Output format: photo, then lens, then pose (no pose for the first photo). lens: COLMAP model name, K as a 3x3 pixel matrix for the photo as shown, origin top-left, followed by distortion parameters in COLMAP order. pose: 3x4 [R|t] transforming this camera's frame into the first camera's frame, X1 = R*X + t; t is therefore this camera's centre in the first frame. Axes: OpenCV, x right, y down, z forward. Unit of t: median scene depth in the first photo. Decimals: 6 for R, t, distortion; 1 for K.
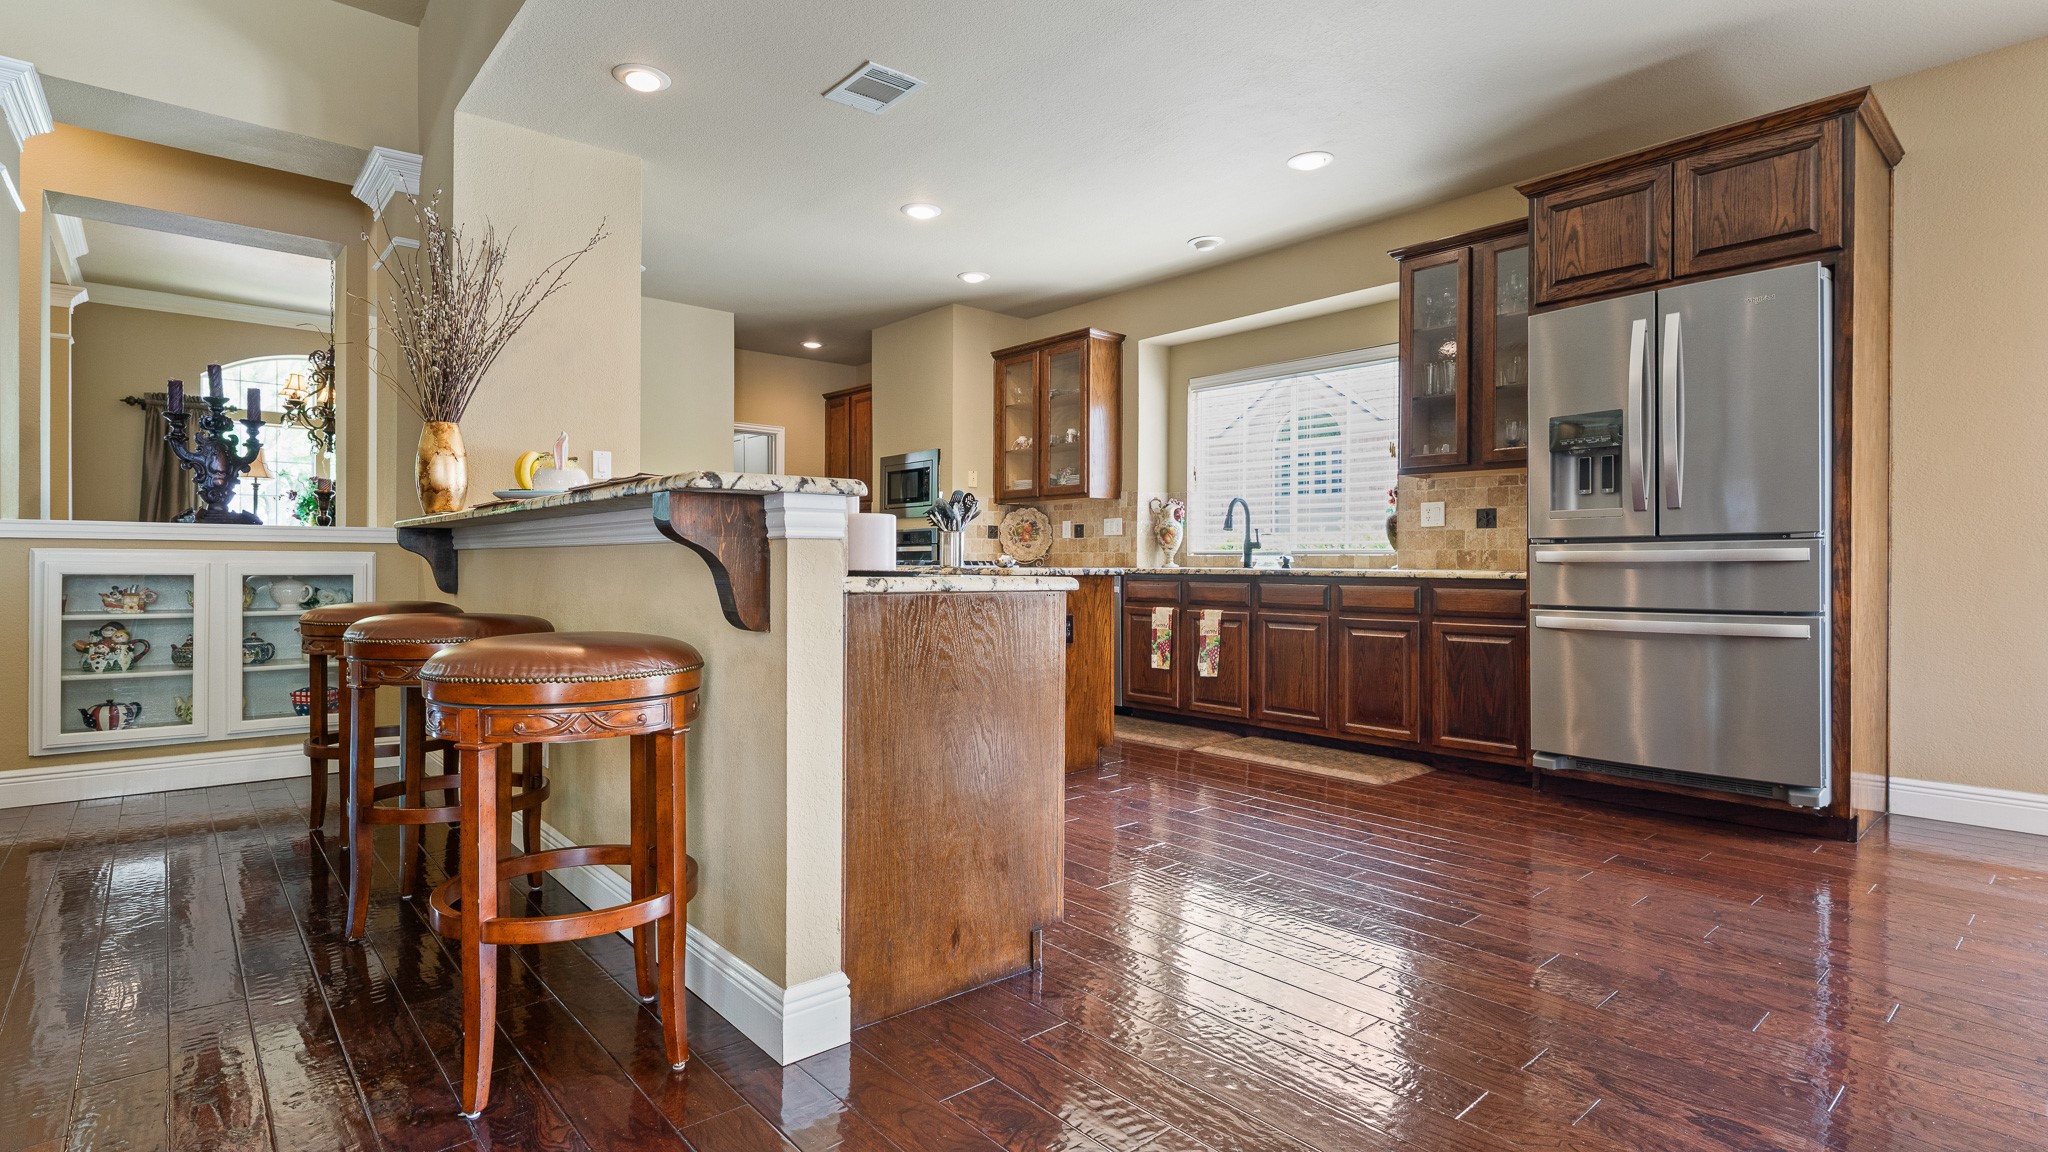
lens RADIAL K [[992.8, 0, 1014.7], [0, 992.8, 565.4], [0, 0, 1]] dist [-0.004138, 0.001896]
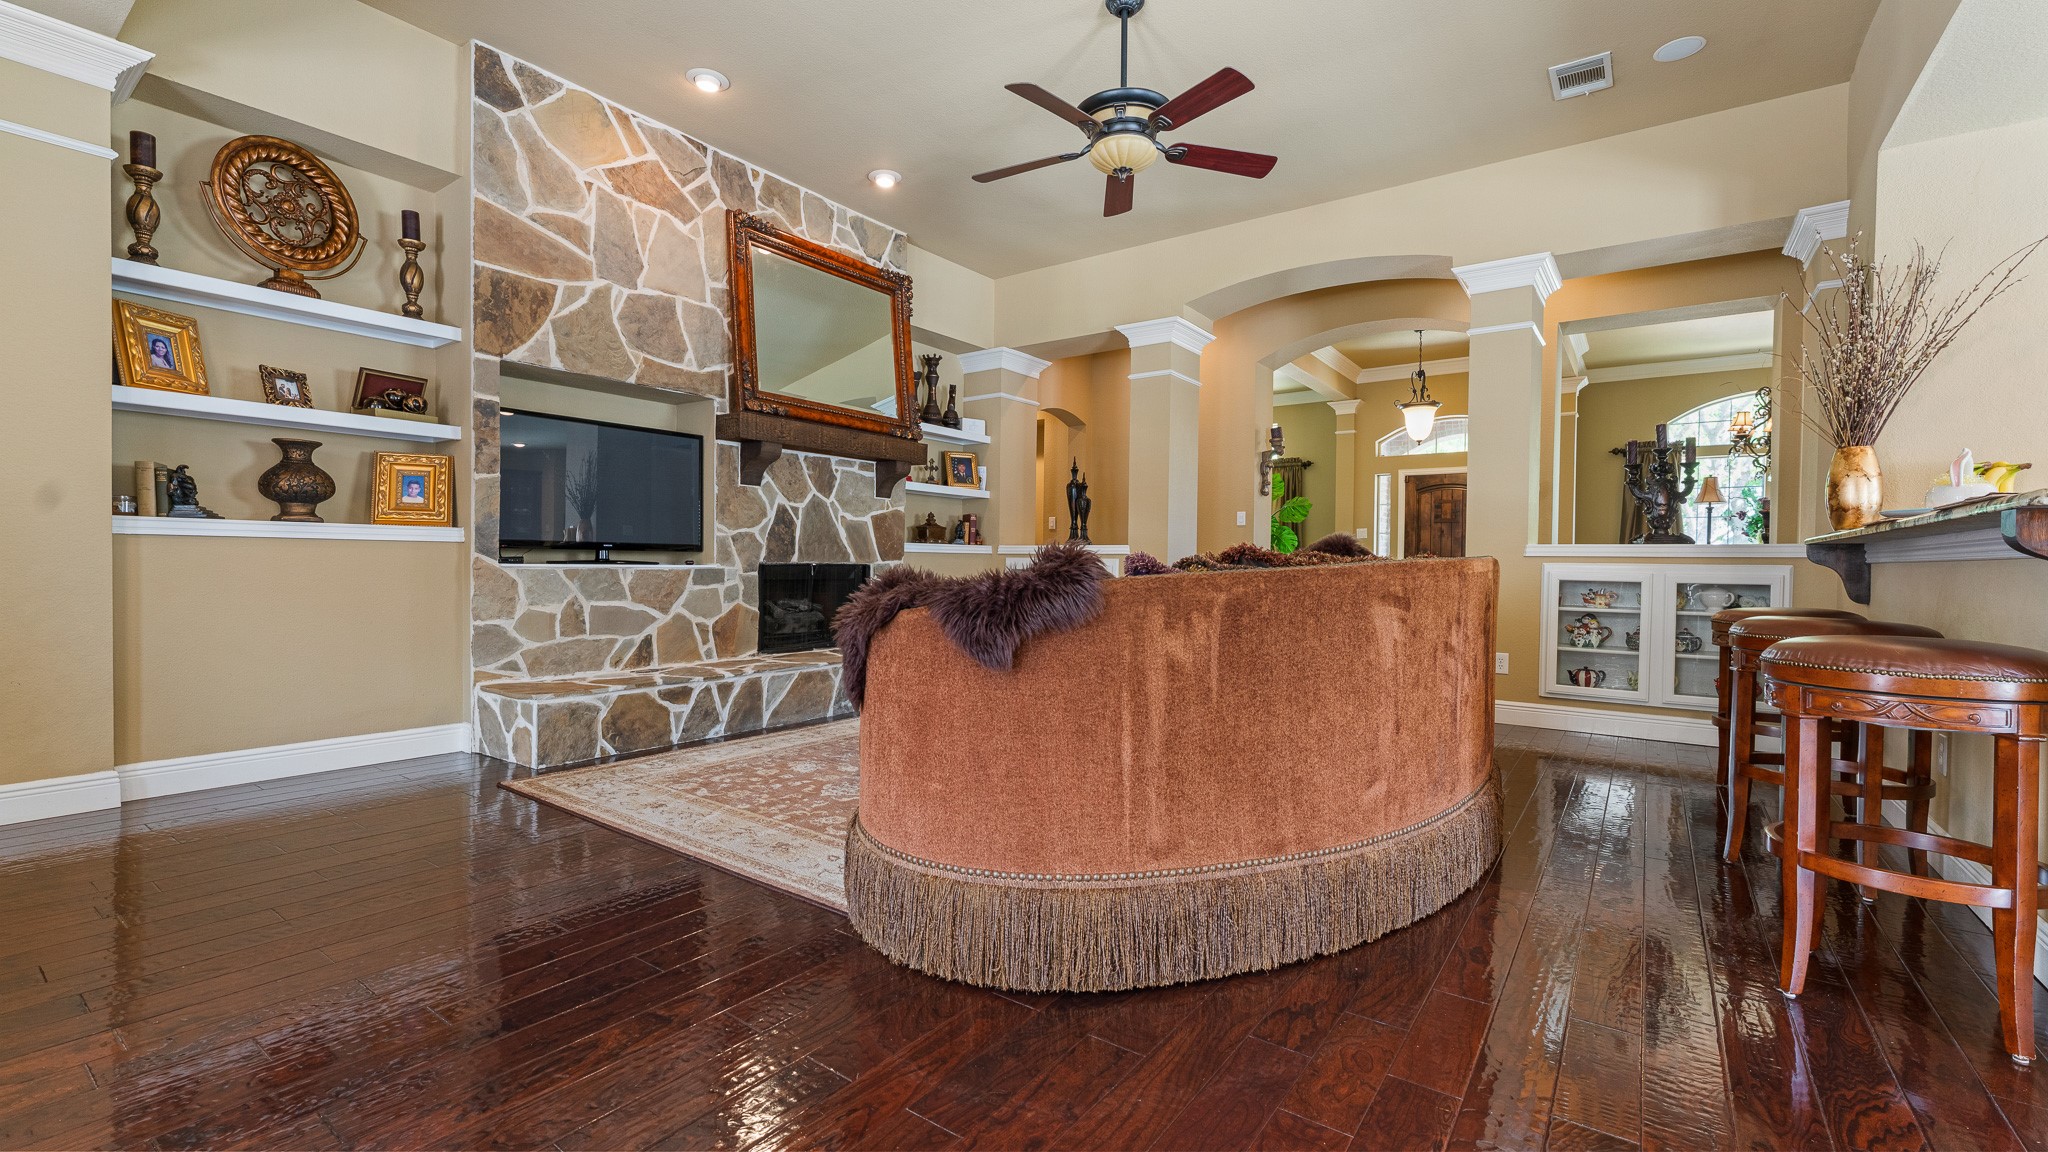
lens RADIAL K [[864.0, 0, 1015.1], [0, 864.0, 582.7], [0, 0, 1]] dist [-0.002103, 0.000539]
pose [[0.226196, 0.019500, -0.973887, 0.129473], [-0.012331, 0.999777, 0.017154, 0.000494], [0.974004, 0.008129, 0.226386, -0.105316]]
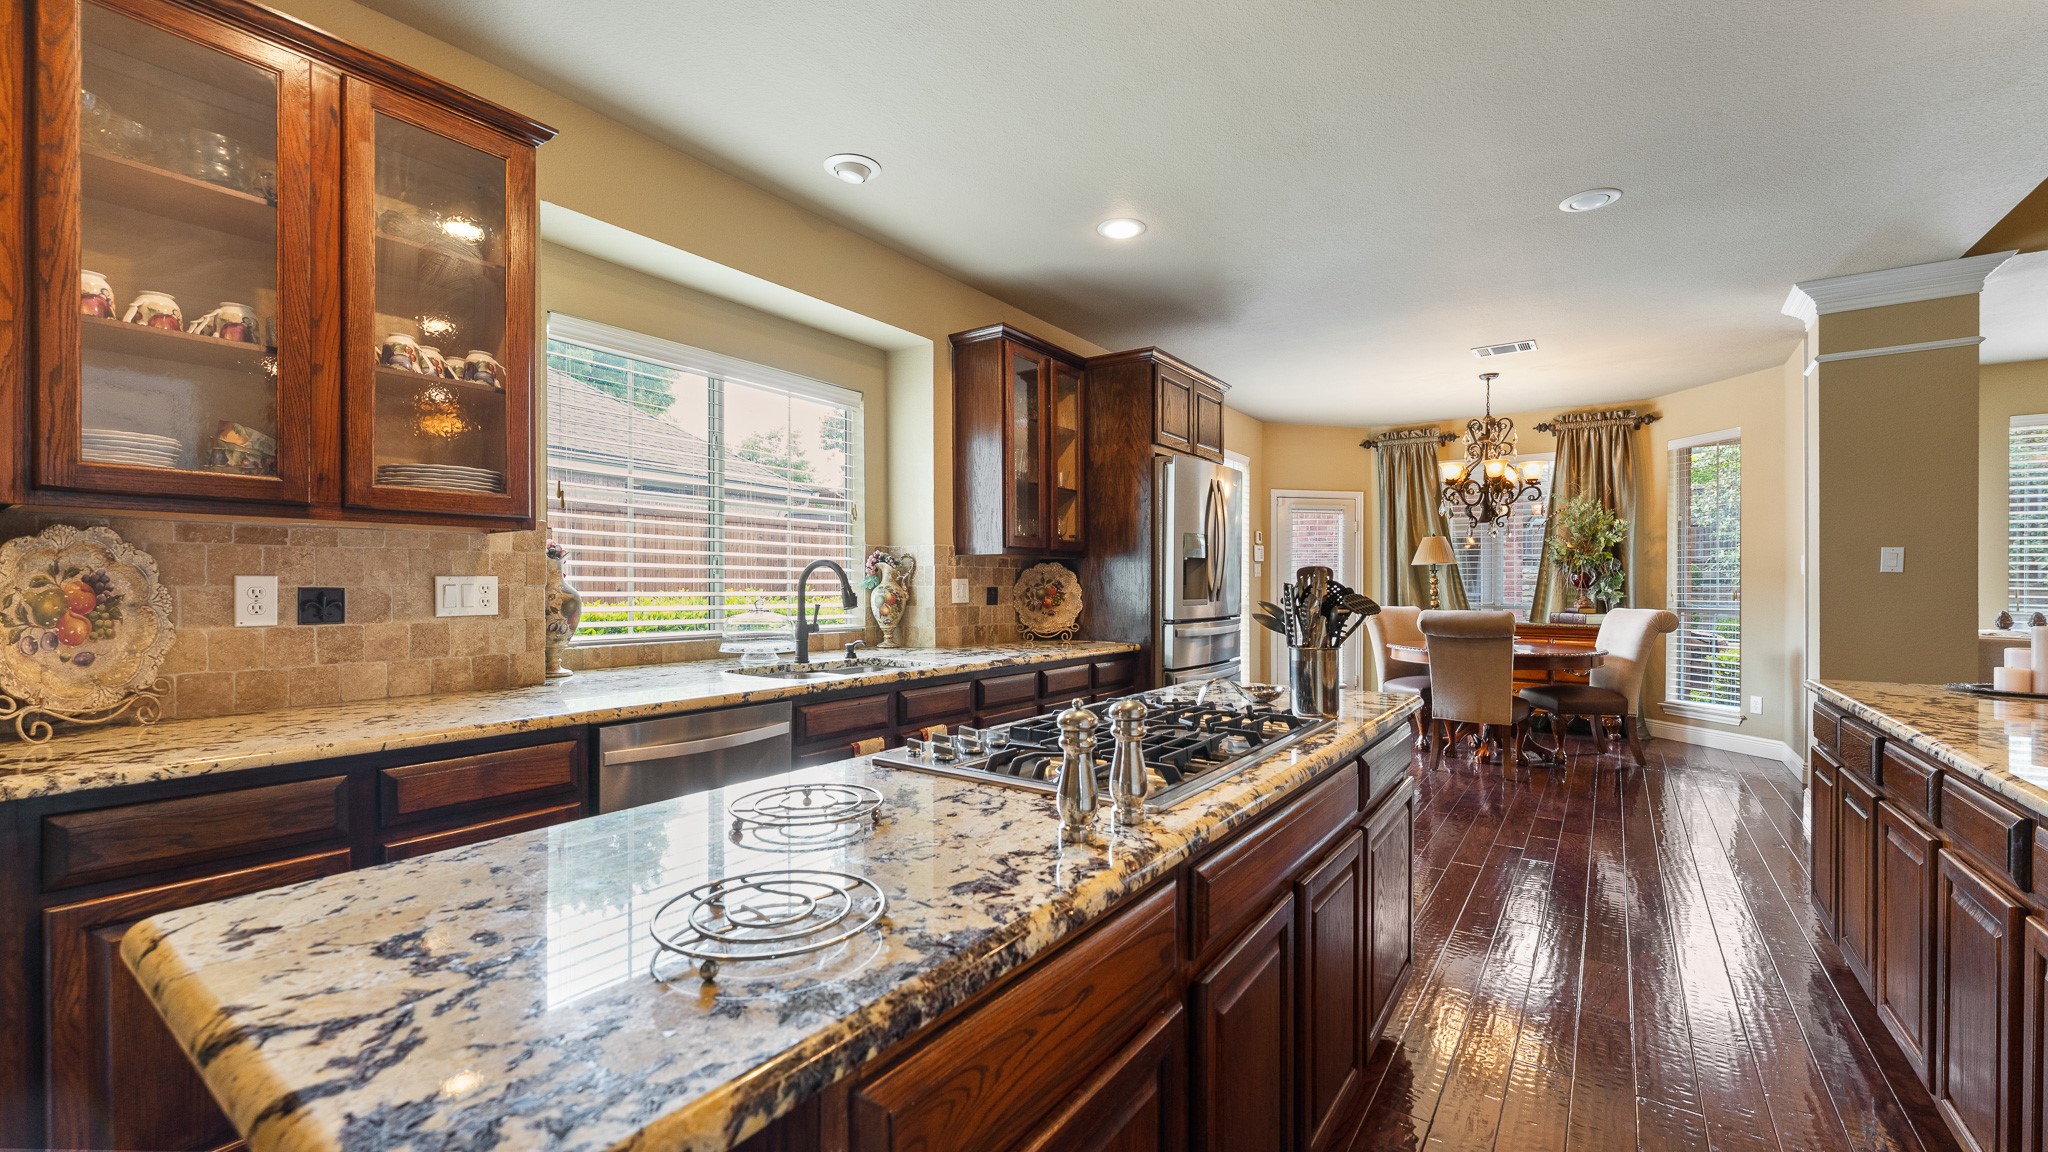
lens RADIAL K [[817.5, 0, 1017.4], [0, 817.5, 586.2], [0, 0, 1]] dist [-0.001623, -0.000822]
pose [[-0.240272, -0.007505, 0.970677, -0.481144], [-0.002627, 0.999971, 0.007081, -0.074901], [-0.970702, -0.000849, -0.240285, 1.379153]]
